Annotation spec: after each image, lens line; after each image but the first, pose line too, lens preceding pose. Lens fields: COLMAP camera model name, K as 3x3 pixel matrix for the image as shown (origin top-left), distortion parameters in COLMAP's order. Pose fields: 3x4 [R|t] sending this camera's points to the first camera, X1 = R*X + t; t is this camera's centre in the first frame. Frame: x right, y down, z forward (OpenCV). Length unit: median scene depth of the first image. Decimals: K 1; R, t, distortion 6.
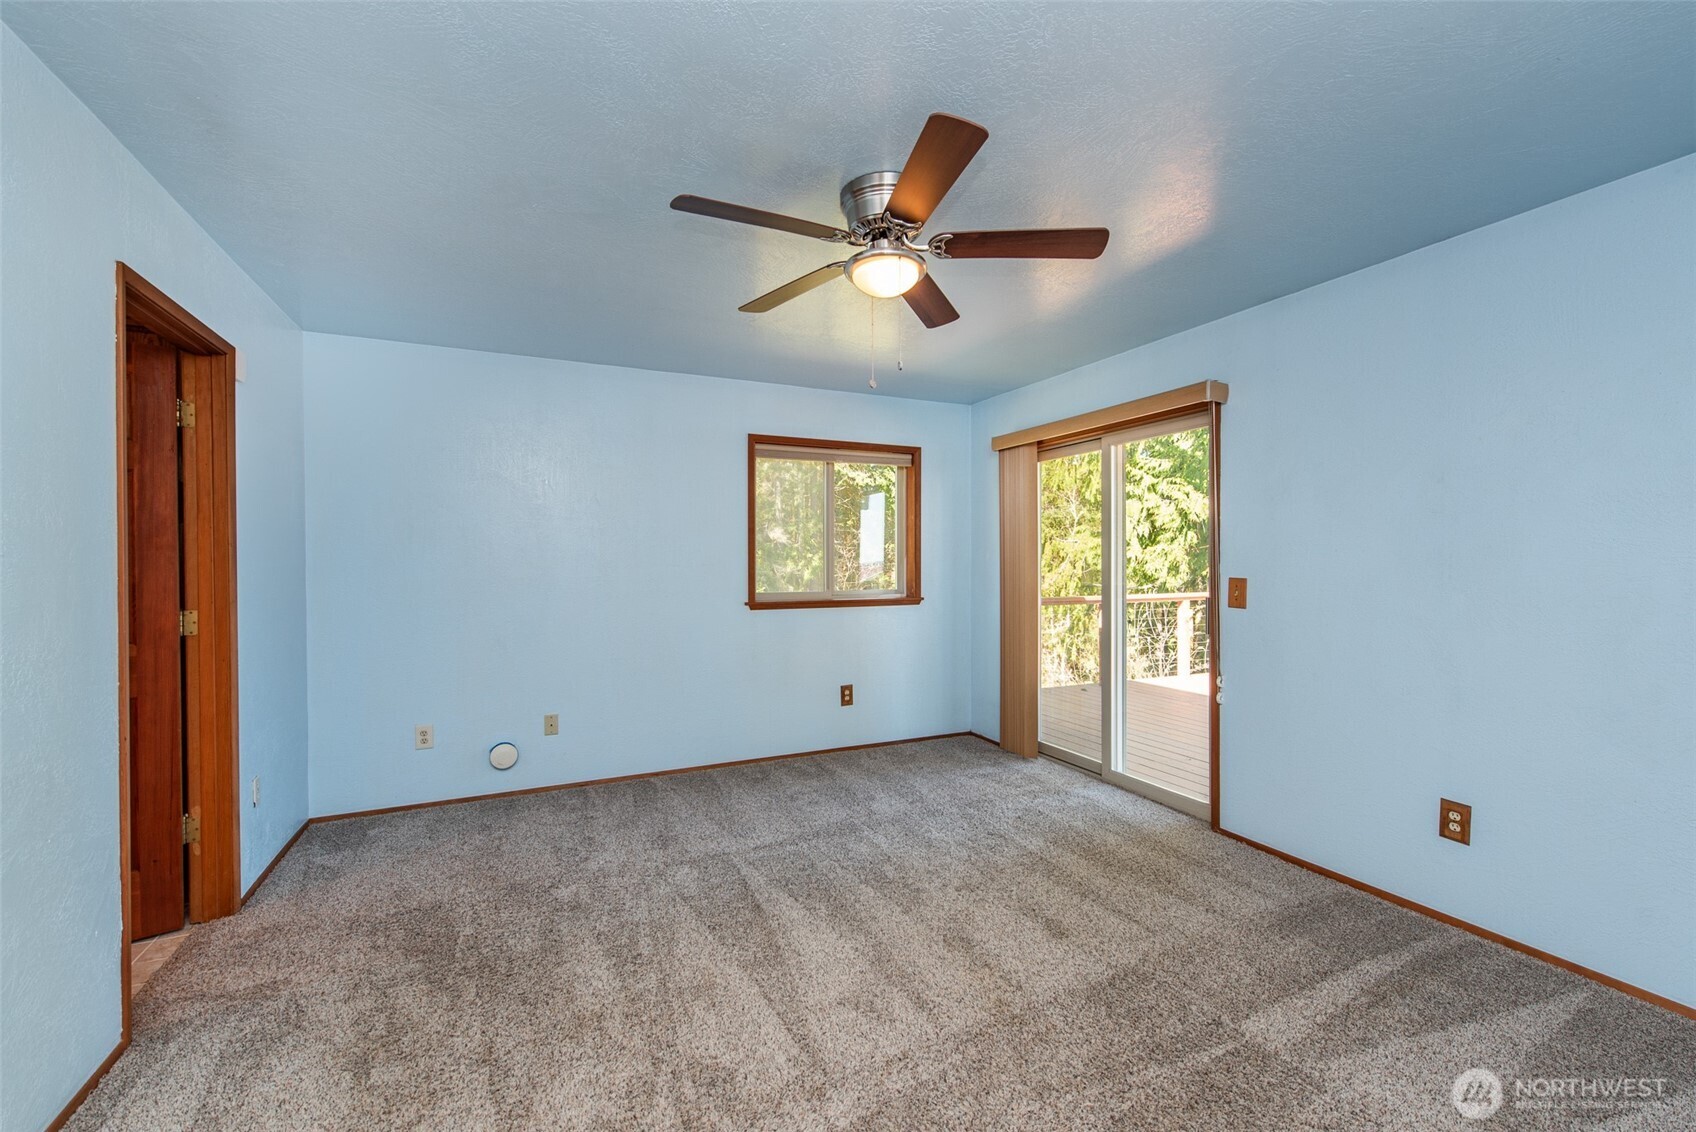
lens RADIAL K [[696.9, 0, 851.0], [0, 696.9, 561.1], [0, 0, 1]] dist [0.010881, -0.000313]
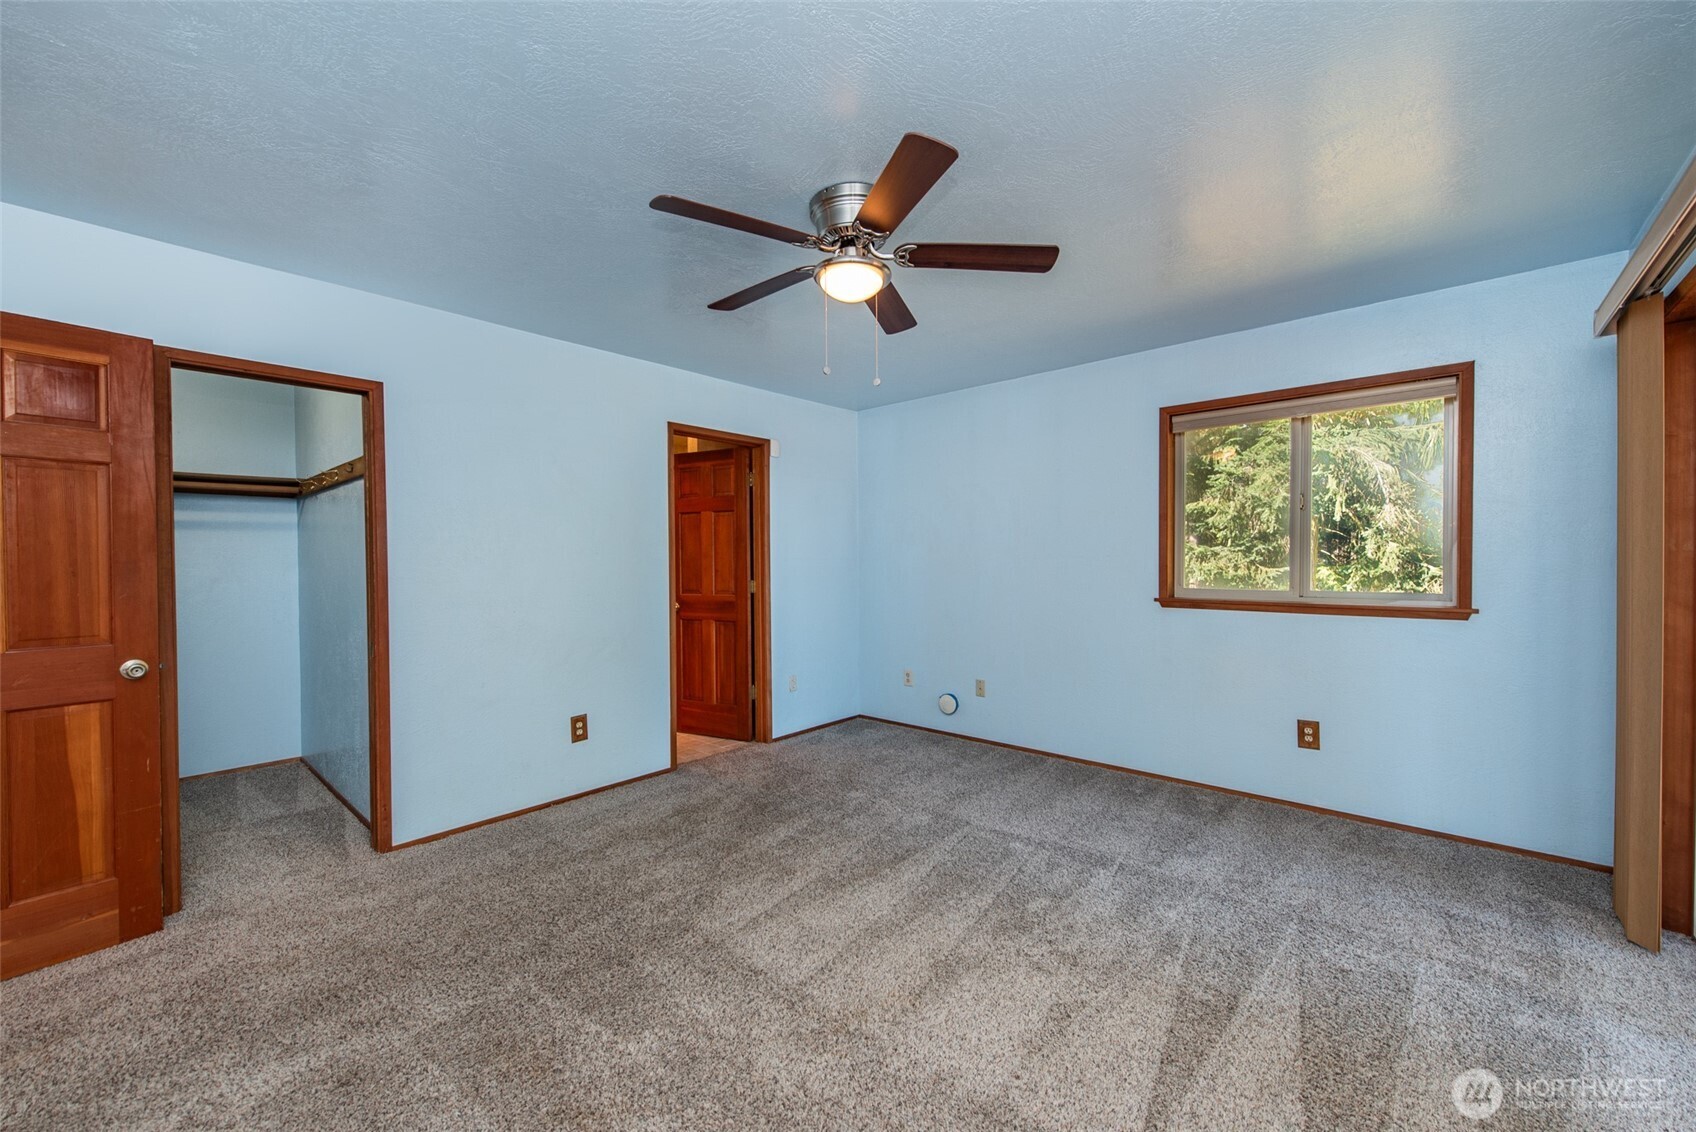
lens RADIAL K [[674.5, 0, 854.5], [0, 674.5, 567.0], [0, 0, 1]] dist [0.008388, -0.000080]
pose [[0.378707, 0.009254, -0.925471, 0.595623], [0.000942, 0.999946, 0.010384, 0.012367], [0.925516, -0.004804, 0.378677, 0.374538]]
